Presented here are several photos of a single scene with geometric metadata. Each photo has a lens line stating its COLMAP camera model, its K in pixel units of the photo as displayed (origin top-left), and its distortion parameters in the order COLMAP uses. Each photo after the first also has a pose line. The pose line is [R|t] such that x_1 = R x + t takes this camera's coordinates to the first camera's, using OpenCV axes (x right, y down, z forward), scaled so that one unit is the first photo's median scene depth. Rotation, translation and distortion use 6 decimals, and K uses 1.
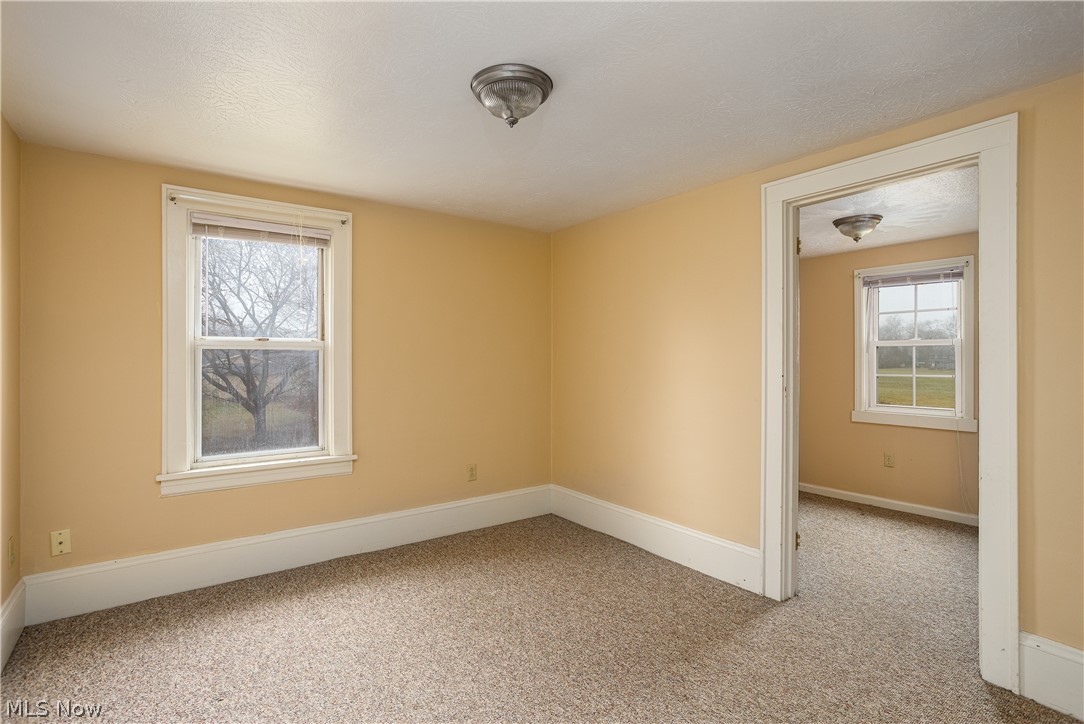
lens RADIAL K [[550.6, 0, 544.8], [0, 550.6, 362.8], [0, 0, 1]] dist [0.020675, -0.000382]
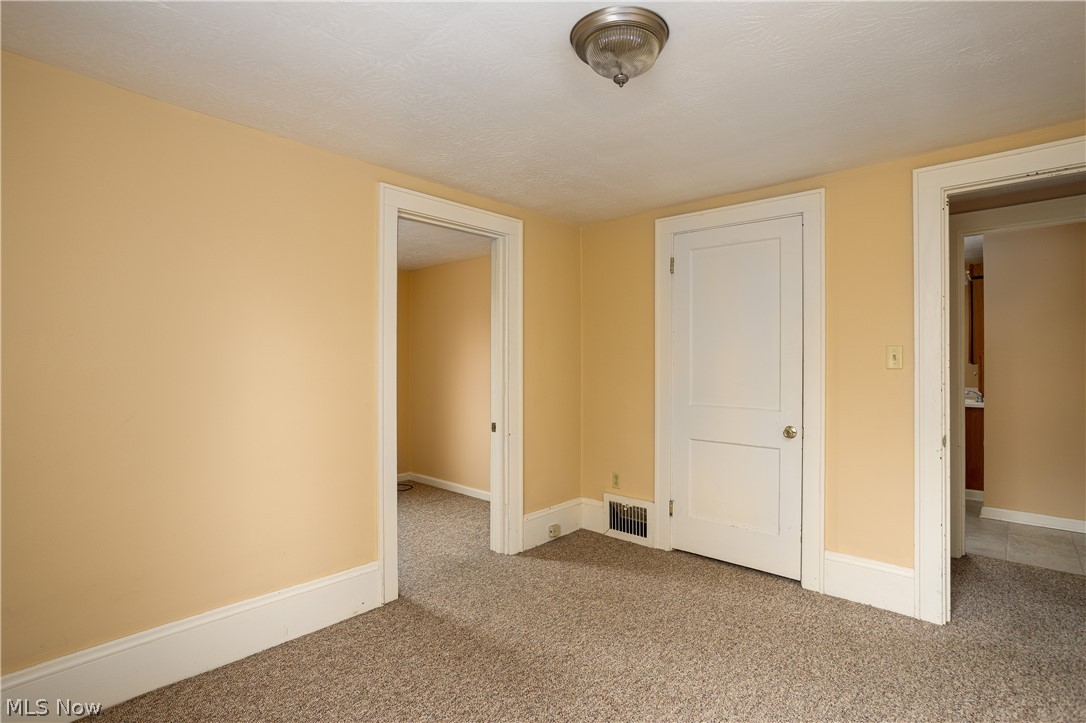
lens RADIAL K [[532.8, 0, 545.7], [0, 532.8, 359.3], [0, 0, 1]] dist [-0.010291, 0.000091]
pose [[-0.209680, 0.008452, 0.977733, -0.486669], [0.014268, 0.999883, -0.005583, 0.000586], [-0.977666, 0.012780, -0.209776, 0.769411]]
